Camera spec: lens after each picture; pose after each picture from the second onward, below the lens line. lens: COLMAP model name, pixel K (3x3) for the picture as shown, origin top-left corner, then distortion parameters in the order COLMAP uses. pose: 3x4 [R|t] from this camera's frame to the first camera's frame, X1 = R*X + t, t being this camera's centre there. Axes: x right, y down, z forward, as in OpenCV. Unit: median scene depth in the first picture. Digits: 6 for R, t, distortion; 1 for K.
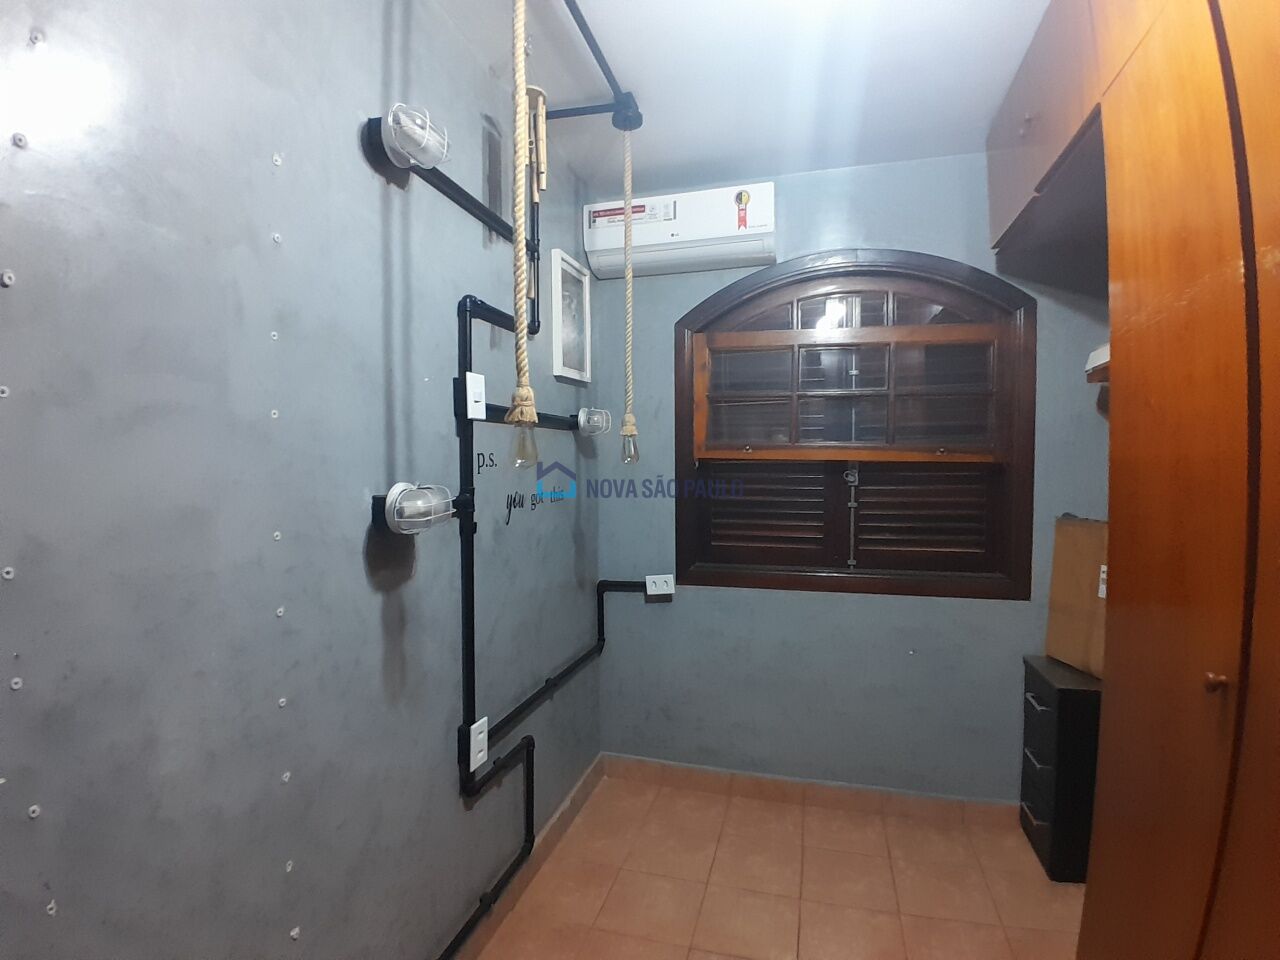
lens RADIAL K [[630.5, 0, 633.2], [0, 630.5, 487.6], [0, 0, 1]] dist [0.004515, -0.045849]
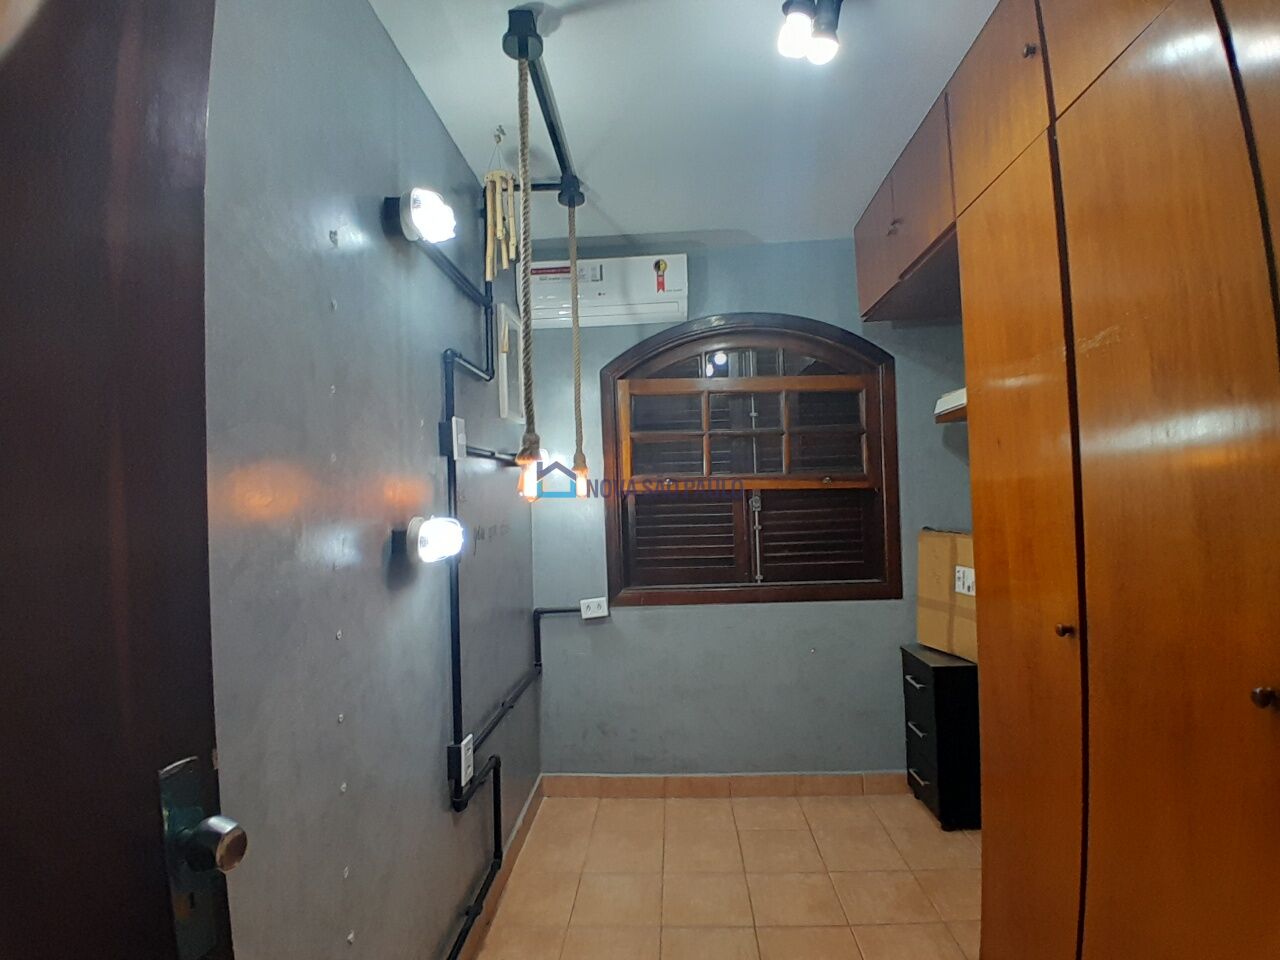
lens RADIAL K [[635.6, 0, 633.2], [0, 635.6, 486.2], [0, 0, 1]] dist [0.002750, -0.045723]
pose [[0.975858, -0.023765, 0.217108, -0.137053], [0.036425, 0.997849, -0.054501, 0.007239], [-0.215345, 0.061093, 0.974625, -0.104395]]
